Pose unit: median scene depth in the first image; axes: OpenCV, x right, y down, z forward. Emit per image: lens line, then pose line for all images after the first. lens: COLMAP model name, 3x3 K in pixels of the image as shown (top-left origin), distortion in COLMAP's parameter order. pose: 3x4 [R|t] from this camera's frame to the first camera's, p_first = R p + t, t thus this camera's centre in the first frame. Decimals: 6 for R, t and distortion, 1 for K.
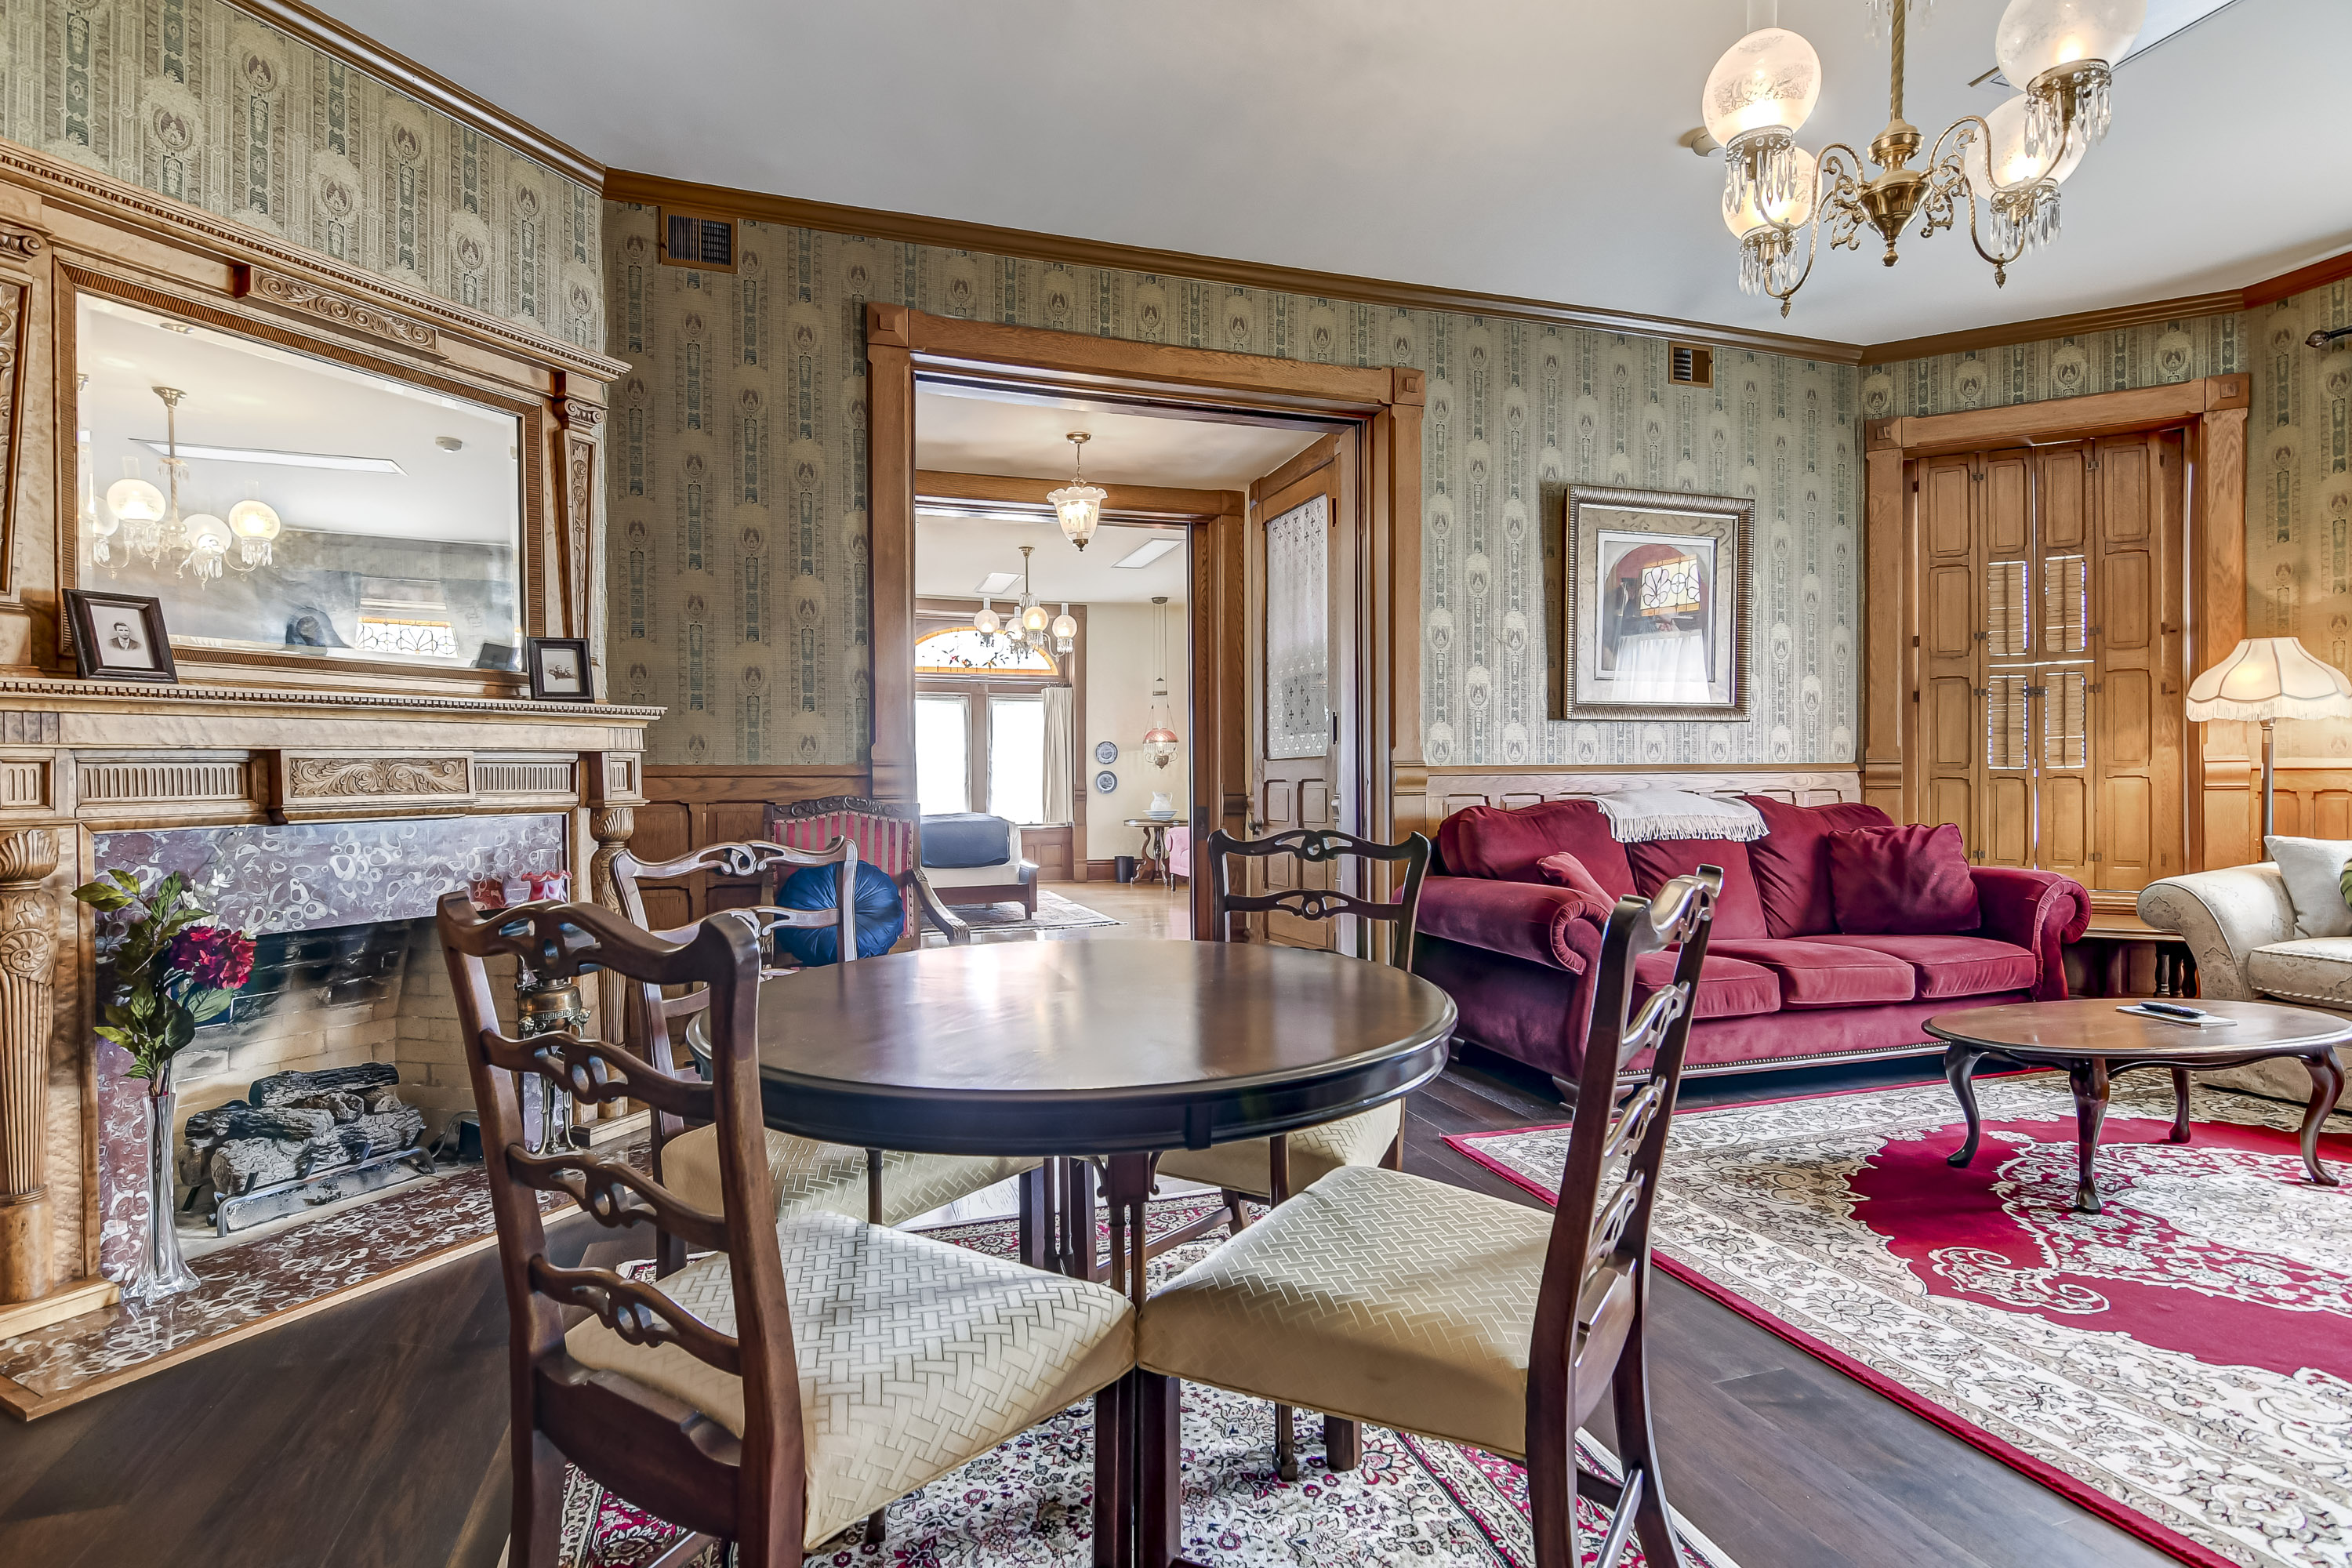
lens RADIAL K [[1133.4, 0, 1160.6], [0, 1133.4, 787.8], [0, 0, 1]] dist [0.005552, -0.006665]
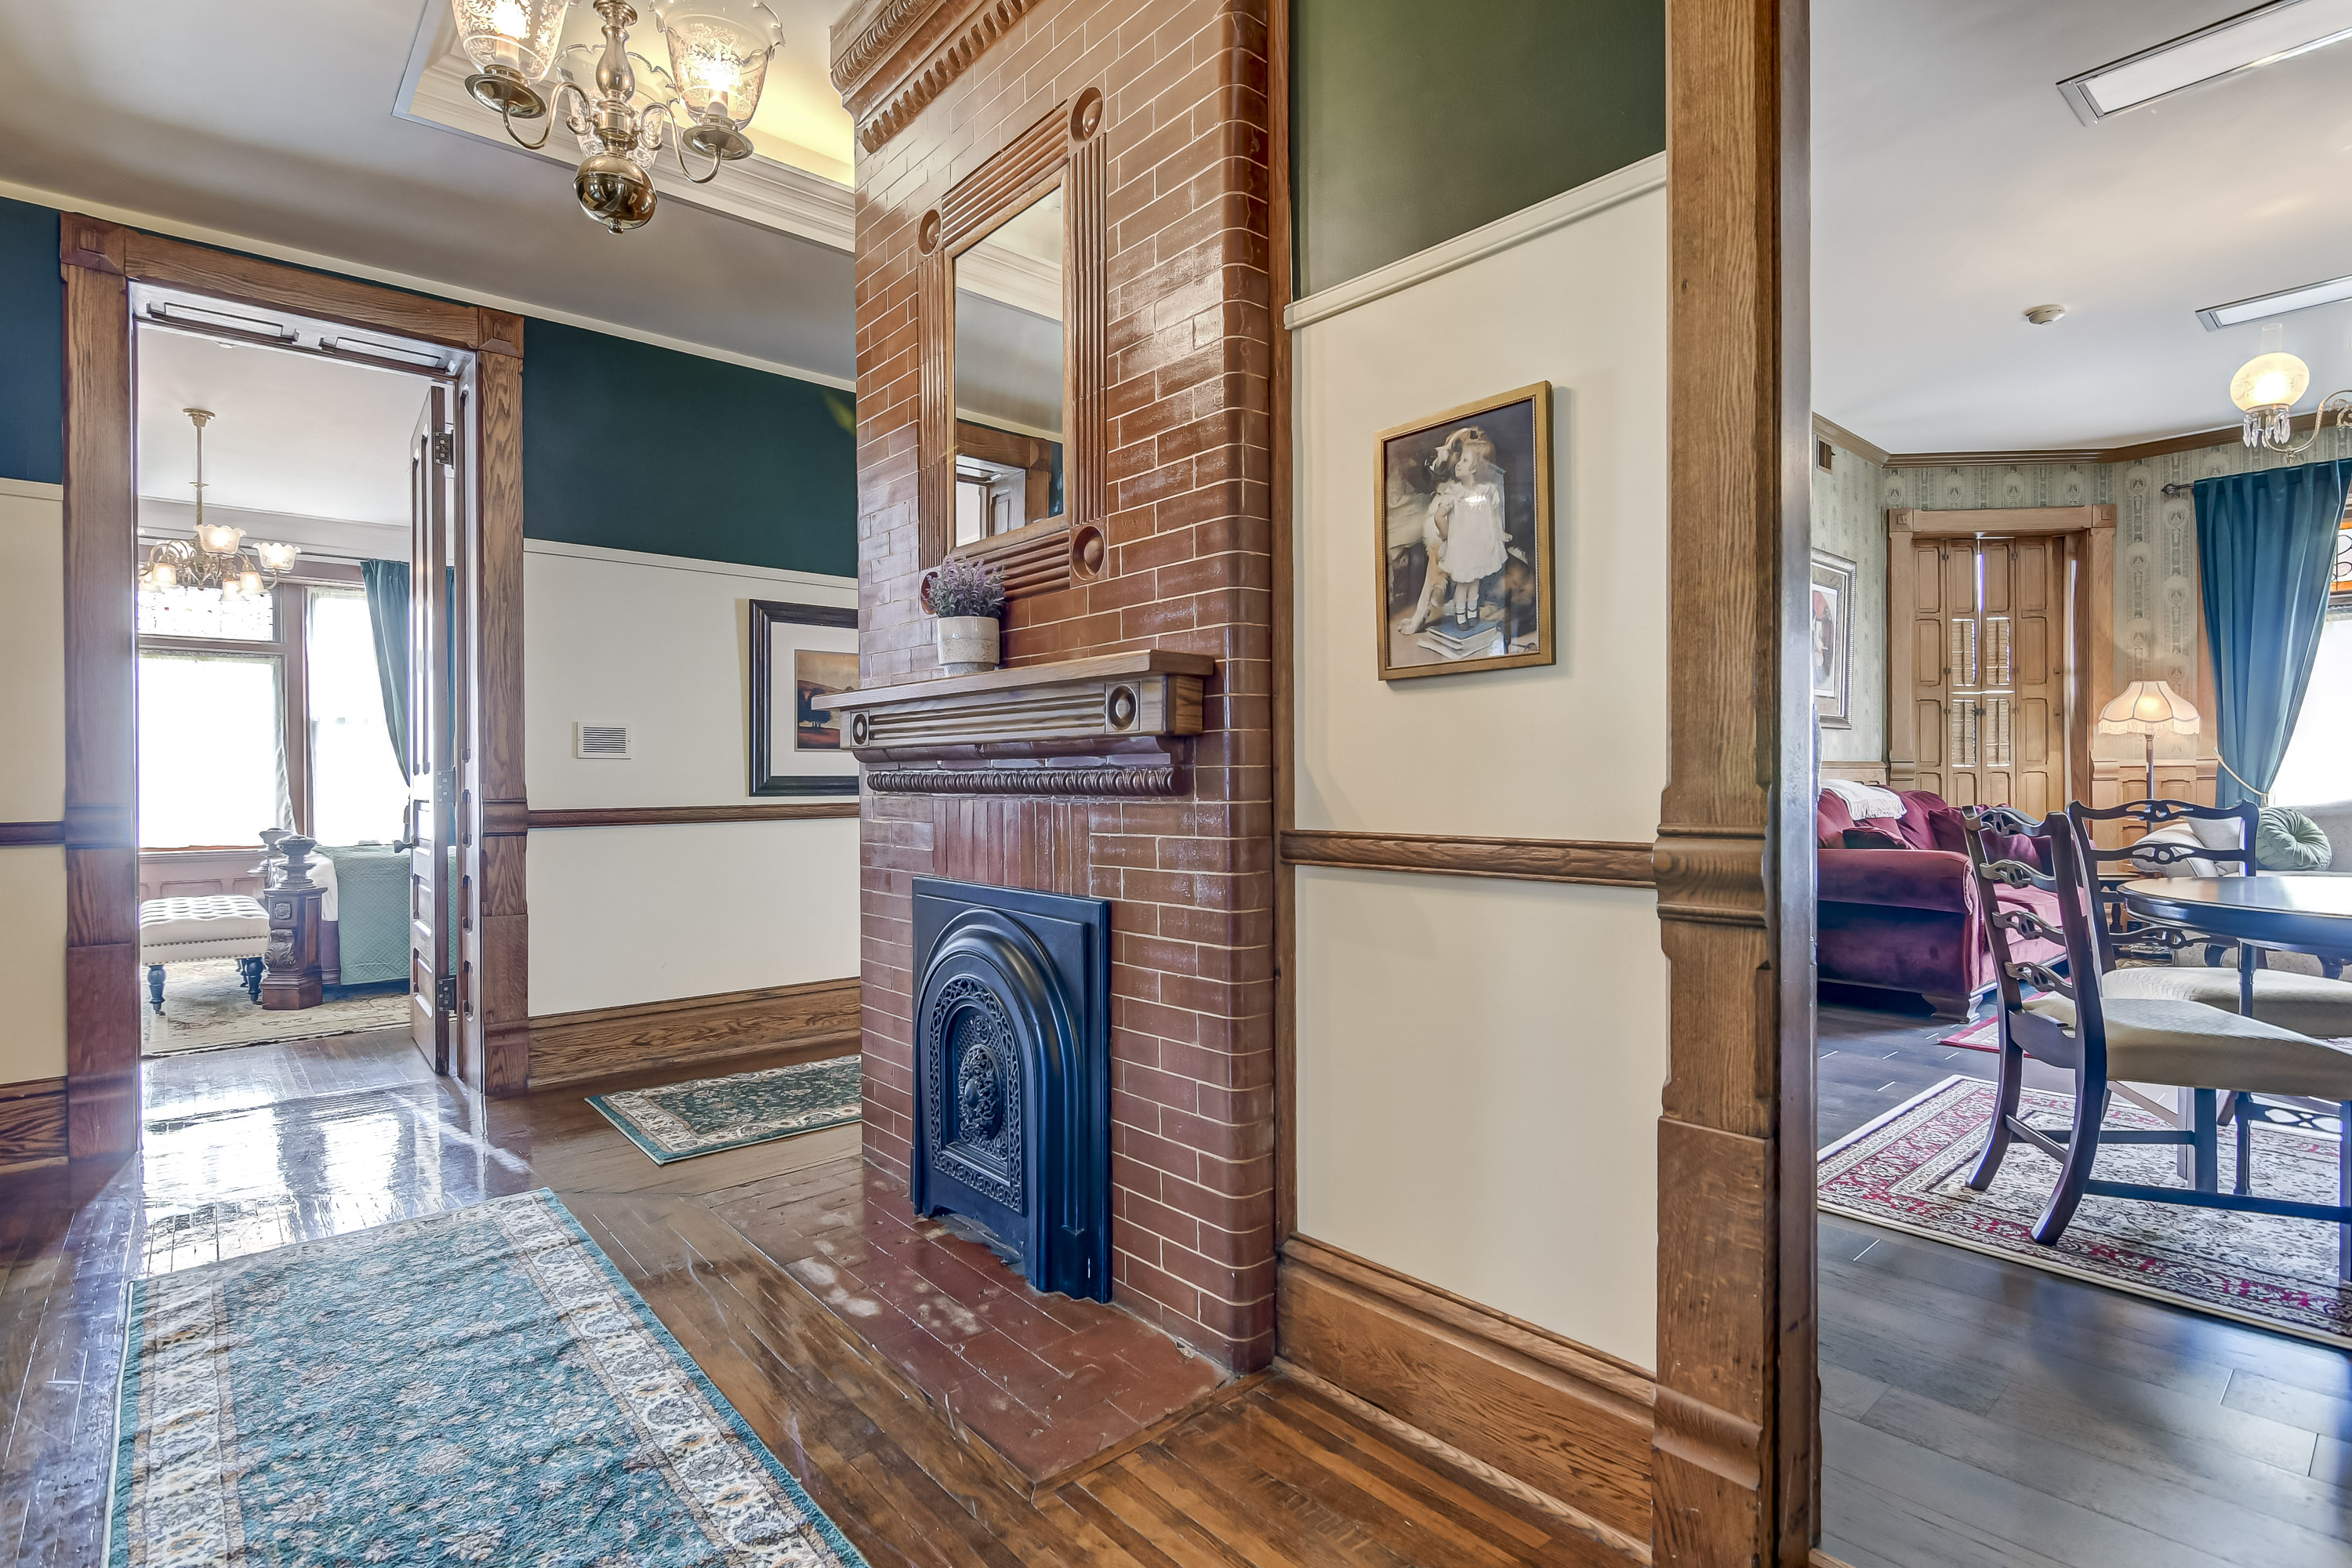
lens RADIAL K [[1133.4, 0, 1166.5], [0, 1133.4, 782.0], [0, 0, 1]] dist [0.005552, -0.006665]
pose [[0.917340, 0.000181, 0.398104, -0.824376], [0.003509, 0.999957, -0.008539, 0.013086], [-0.398088, 0.009230, 0.917301, 0.118311]]
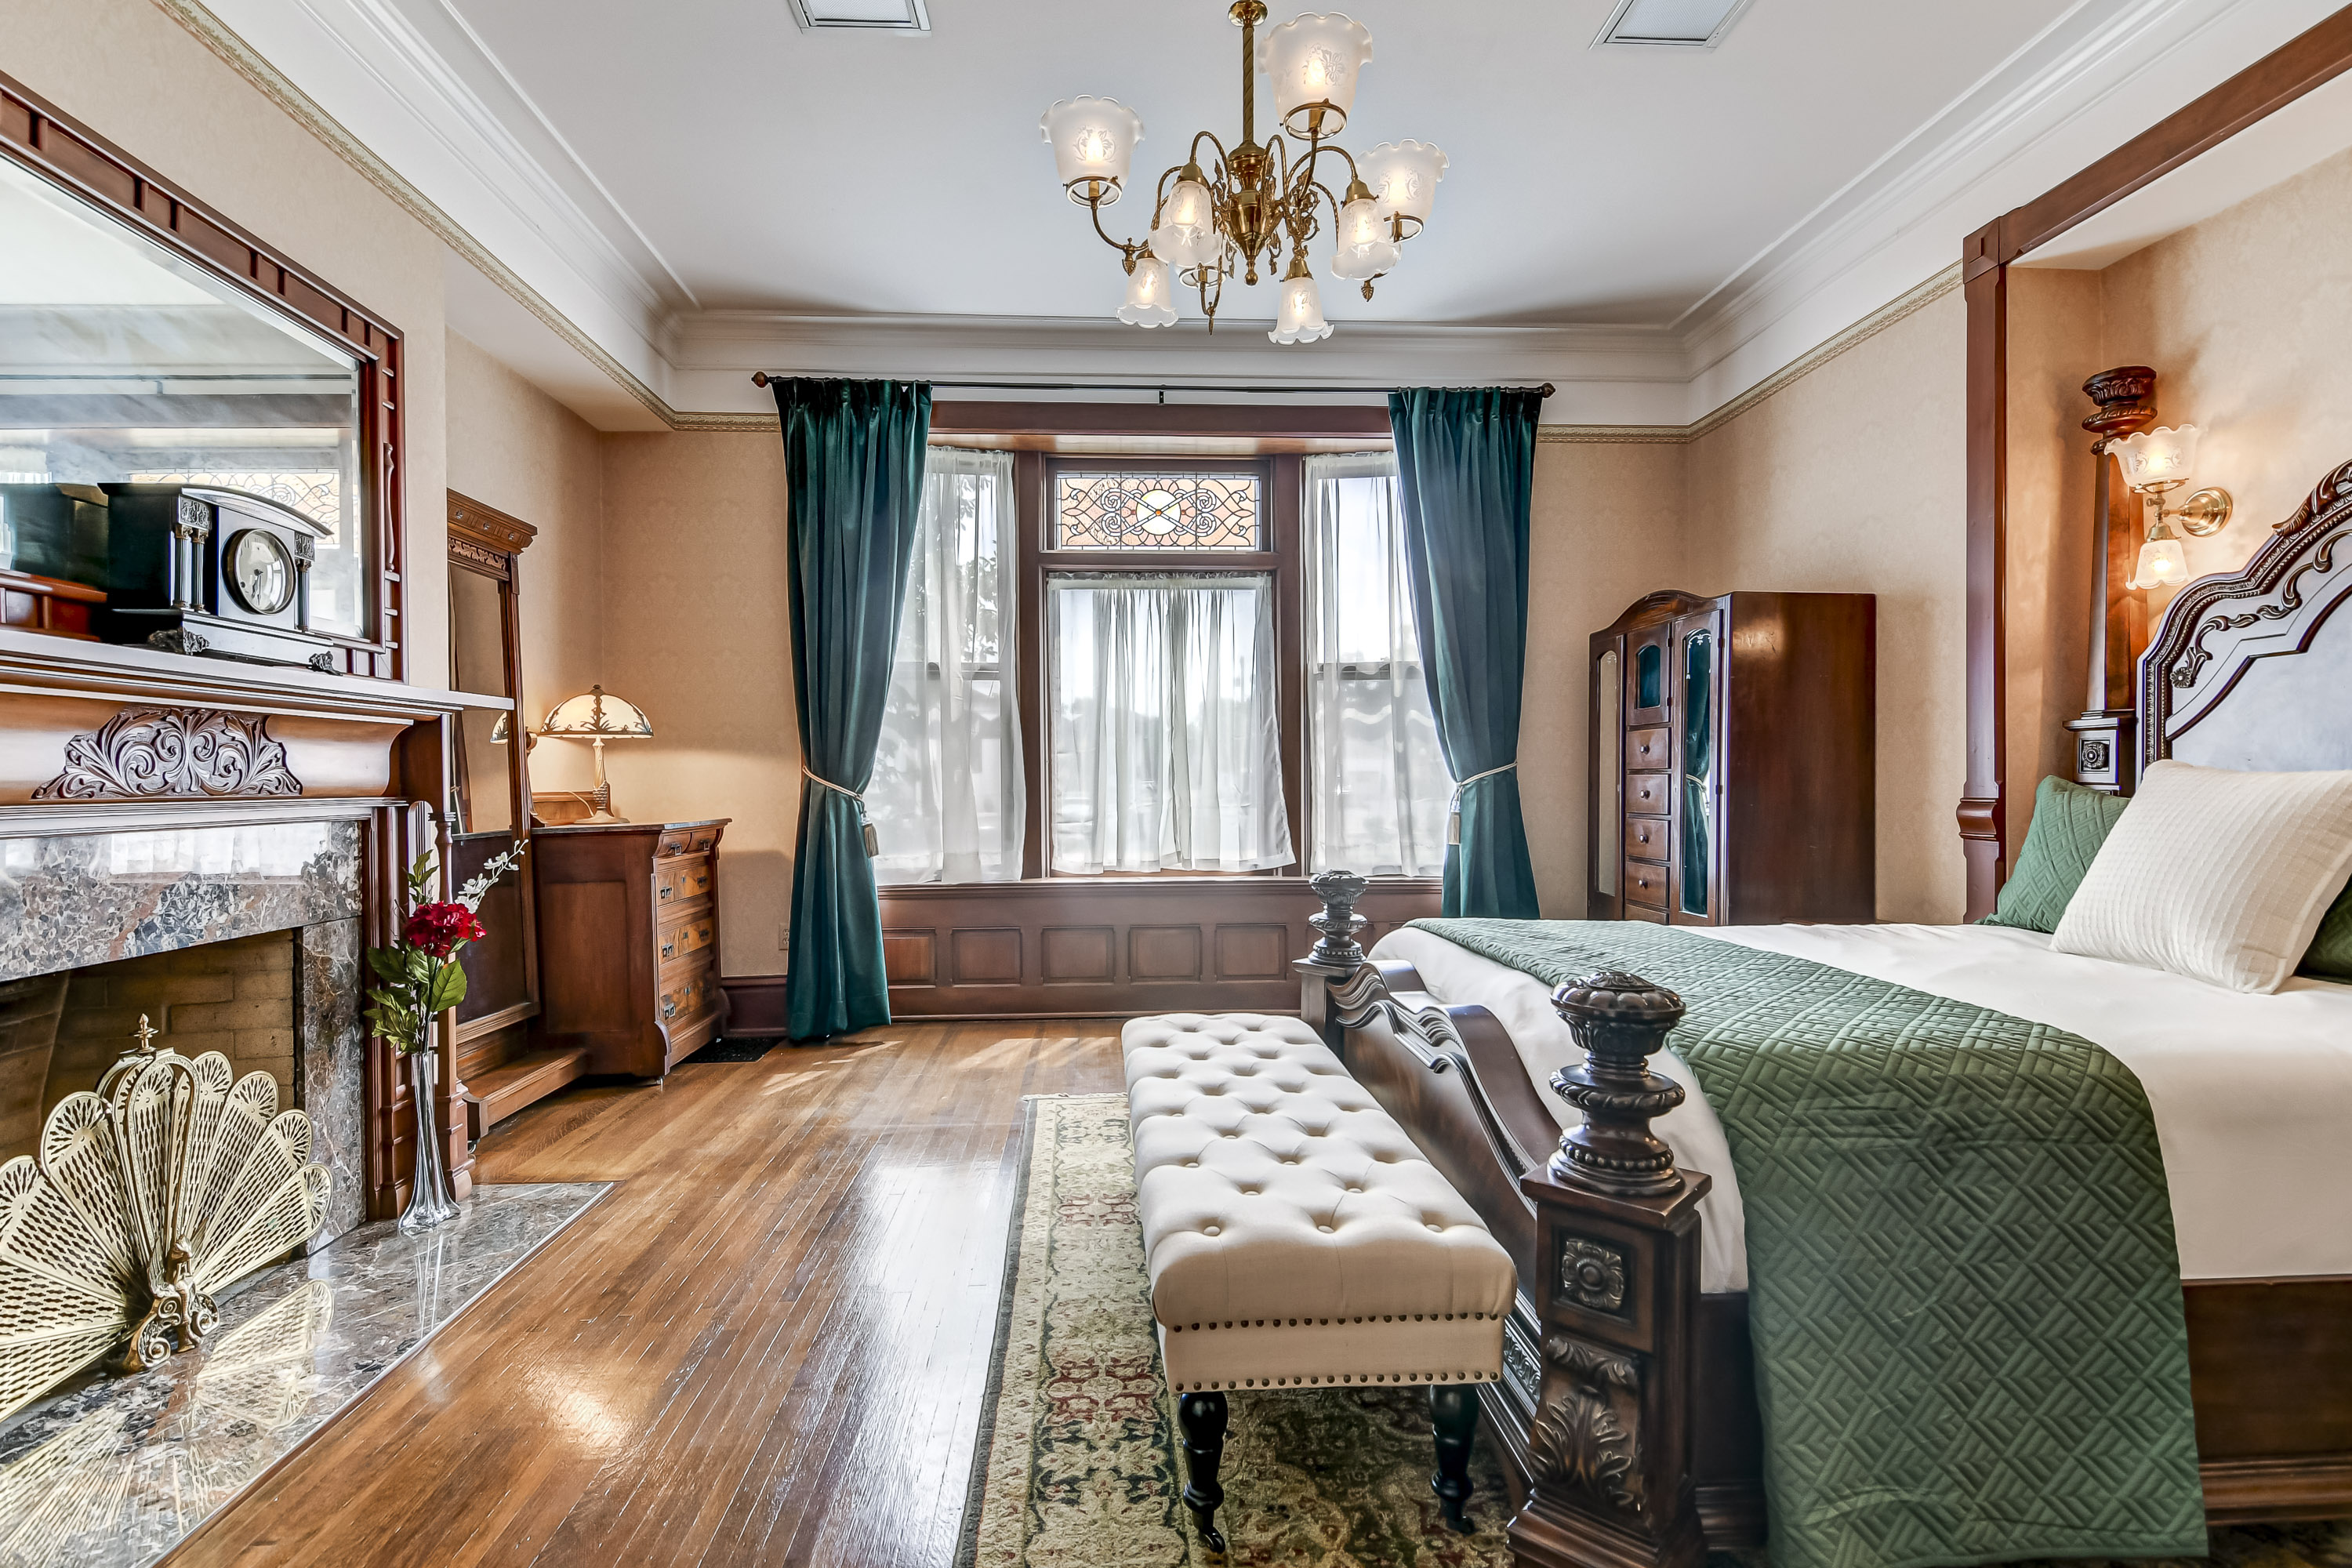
lens RADIAL K [[1133.4, 0, 1168.0], [0, 1133.4, 791.2], [0, 0, 1]] dist [0.005552, -0.006665]
pose [[0.968754, -0.002826, -0.248008, -3.163822], [0.003886, 0.999985, 0.003785, -0.038225], [0.247993, -0.004630, 0.968751, 6.599918]]
